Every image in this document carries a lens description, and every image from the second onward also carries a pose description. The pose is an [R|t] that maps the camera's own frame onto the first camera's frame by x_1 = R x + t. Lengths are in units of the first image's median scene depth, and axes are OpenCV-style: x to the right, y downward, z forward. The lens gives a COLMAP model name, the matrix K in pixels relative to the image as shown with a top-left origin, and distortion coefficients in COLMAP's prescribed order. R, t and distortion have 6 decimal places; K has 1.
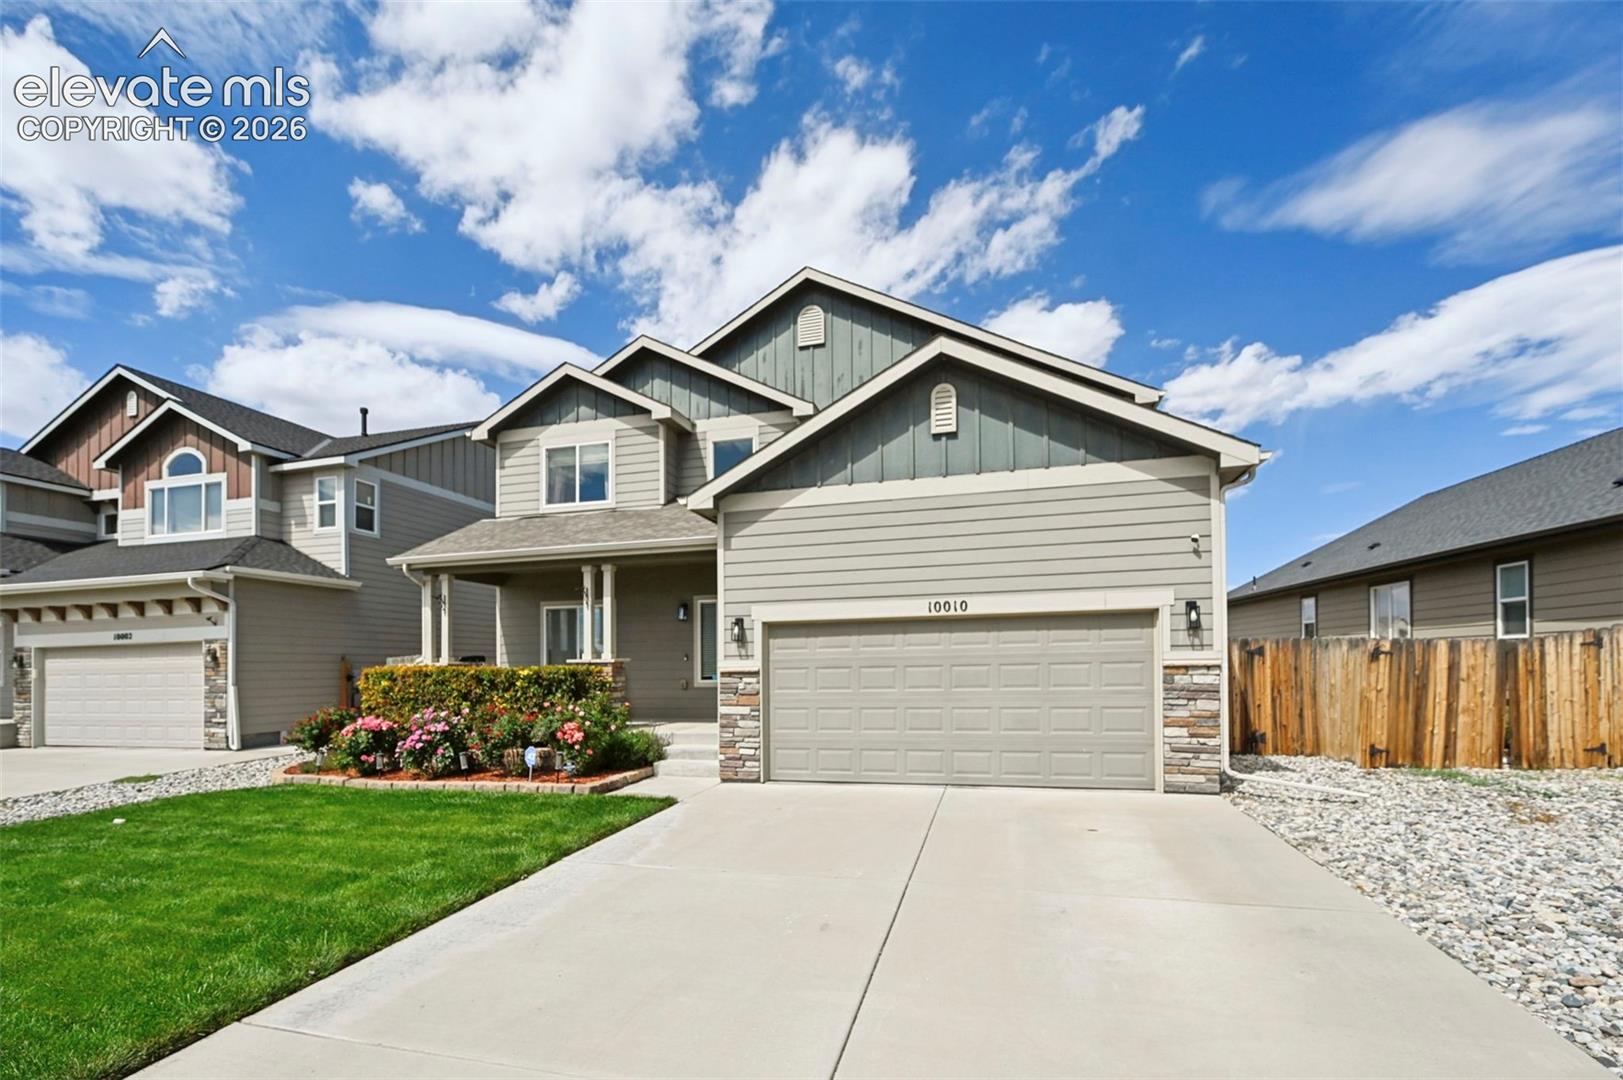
lens RADIAL K [[690.3, 0, 838.2], [0, 690.3, 676.4], [0, 0, 1]] dist [-0.011614, 0.000294]
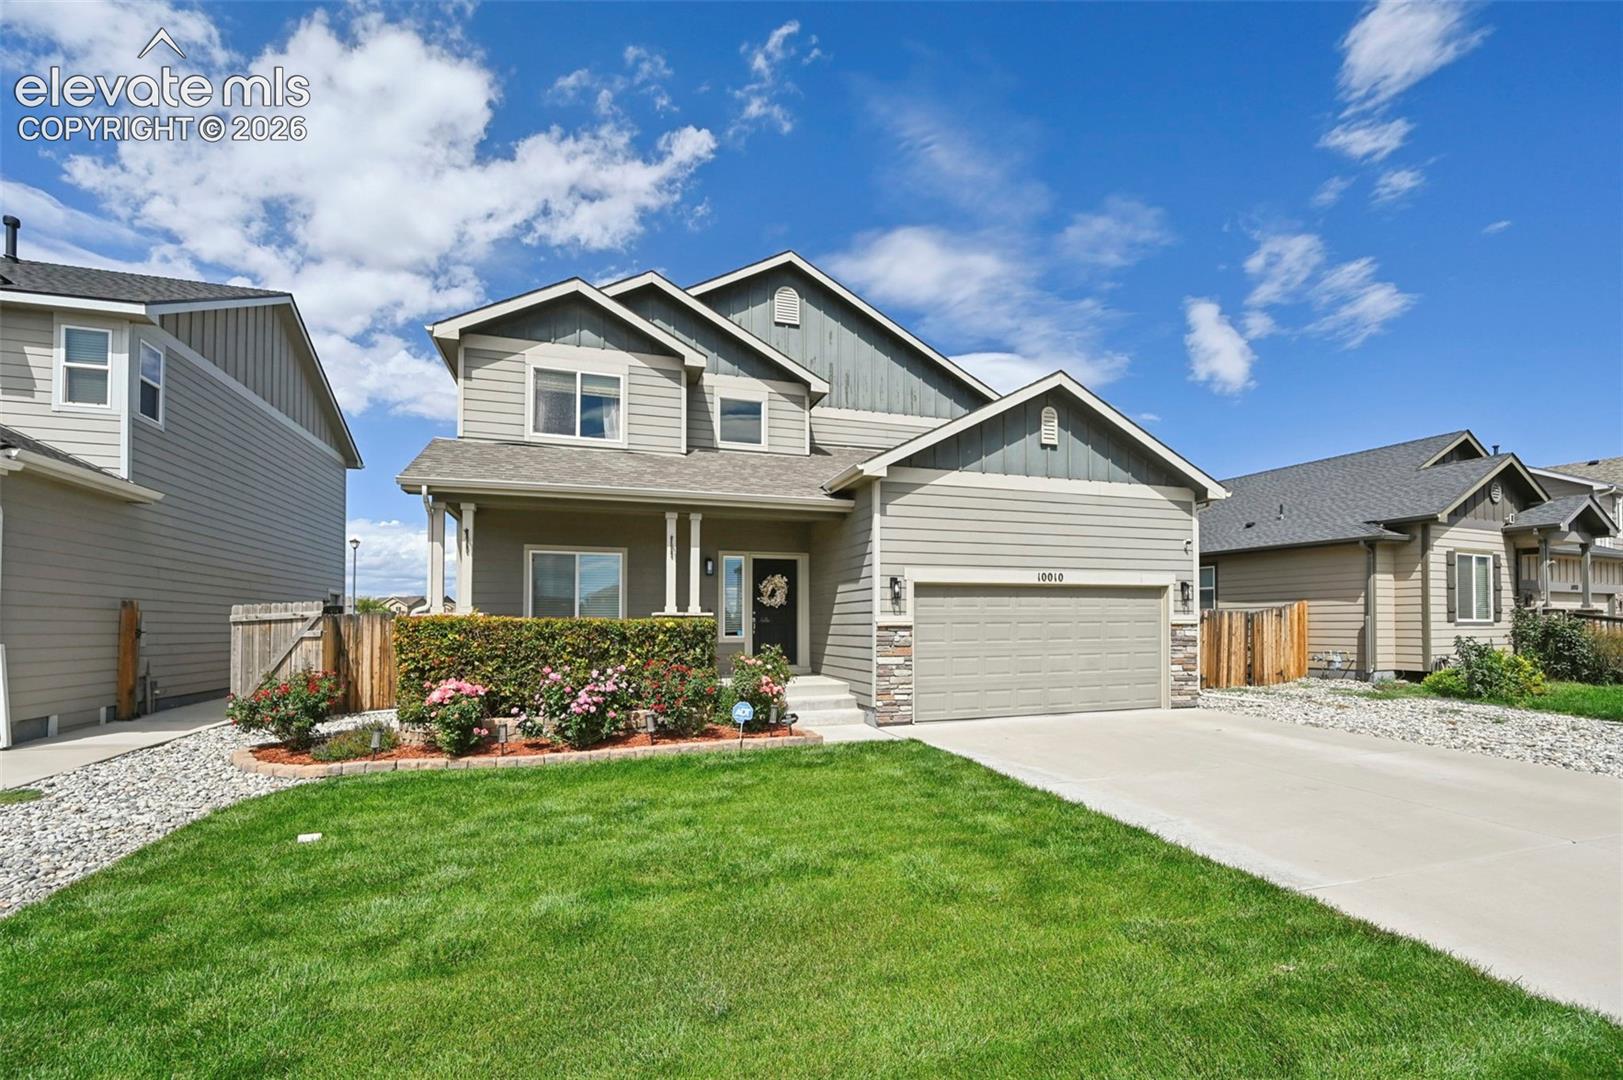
lens RADIAL K [[660.1, 0, 808.2], [0, 660.1, 638.3], [0, 0, 1]] dist [-0.006992, -0.000604]
pose [[0.846989, 0.000363, 0.531610, -0.623066], [0.000286, 0.999999, -0.001139, 0.010882], [-0.531610, 0.001117, 0.846989, 0.128093]]
